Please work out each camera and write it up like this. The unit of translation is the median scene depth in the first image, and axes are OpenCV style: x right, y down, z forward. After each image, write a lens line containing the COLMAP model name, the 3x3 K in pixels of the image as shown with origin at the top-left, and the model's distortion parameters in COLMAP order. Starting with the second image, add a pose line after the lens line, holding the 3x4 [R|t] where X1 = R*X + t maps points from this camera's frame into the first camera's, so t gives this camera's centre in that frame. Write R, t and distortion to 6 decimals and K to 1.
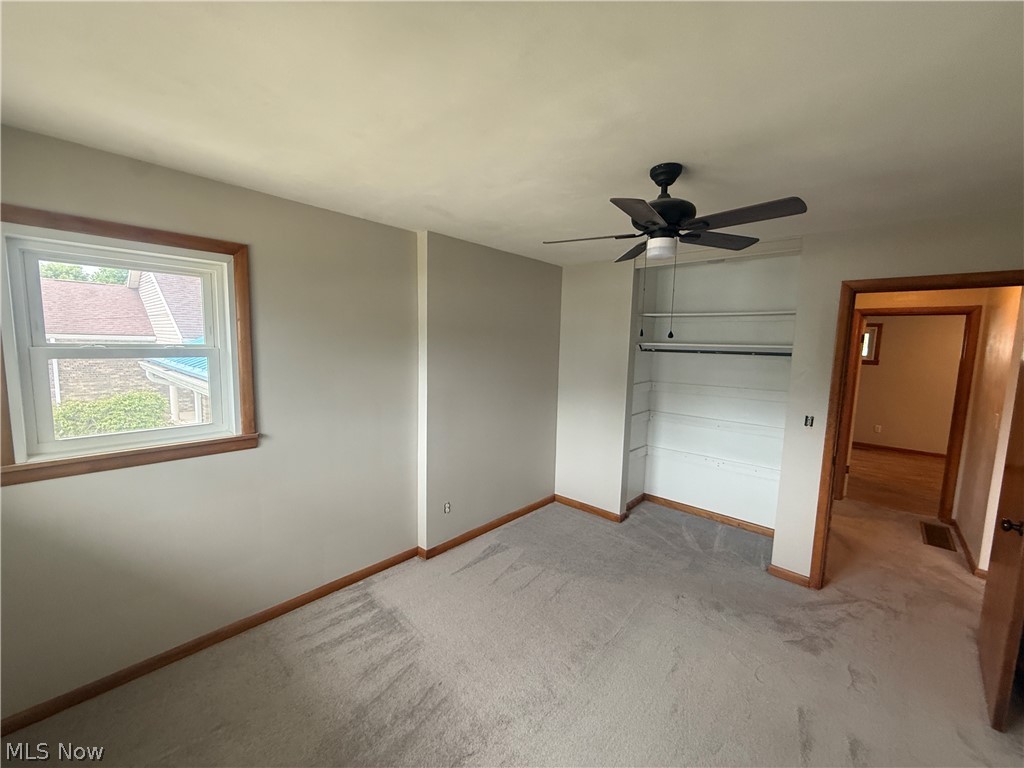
lens RADIAL K [[408.3, 0, 511.6], [0, 408.3, 385.8], [0, 0, 1]] dist [0.001431, -0.000438]
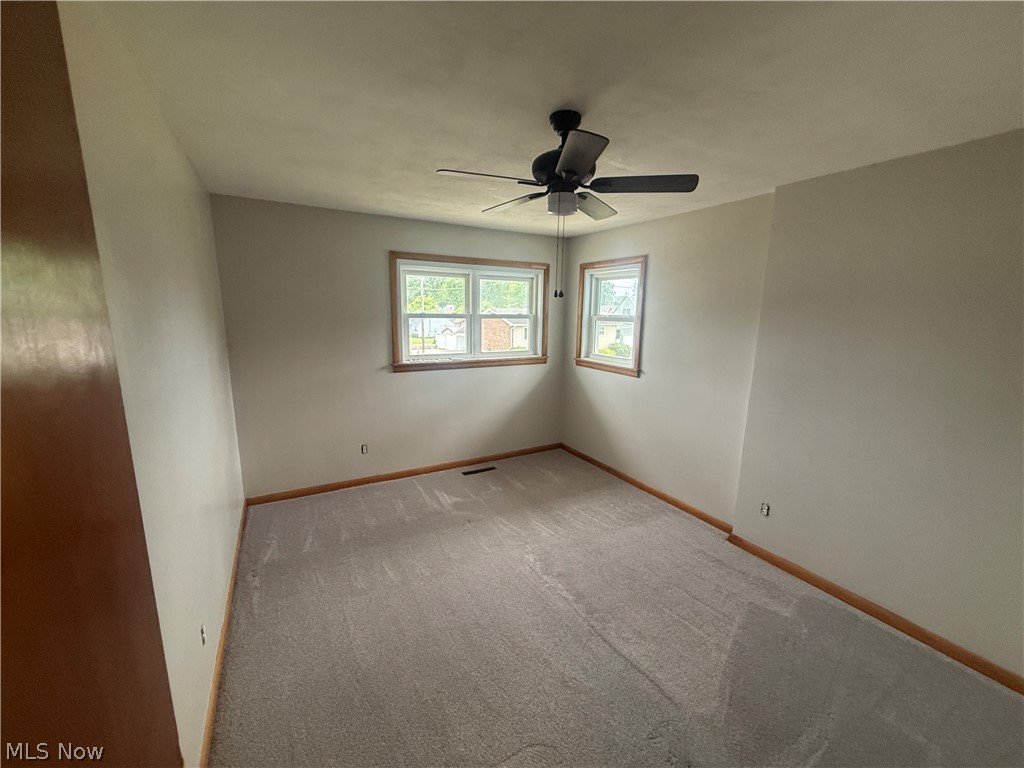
lens RADIAL K [[408.3, 0, 511.4], [0, 408.3, 381.7], [0, 0, 1]] dist [0.001431, -0.000438]
pose [[-0.310091, 0.142133, -0.940022, 0.866613], [-0.124473, 0.974181, 0.188358, -0.065533], [0.942523, 0.175415, -0.284393, 0.777369]]
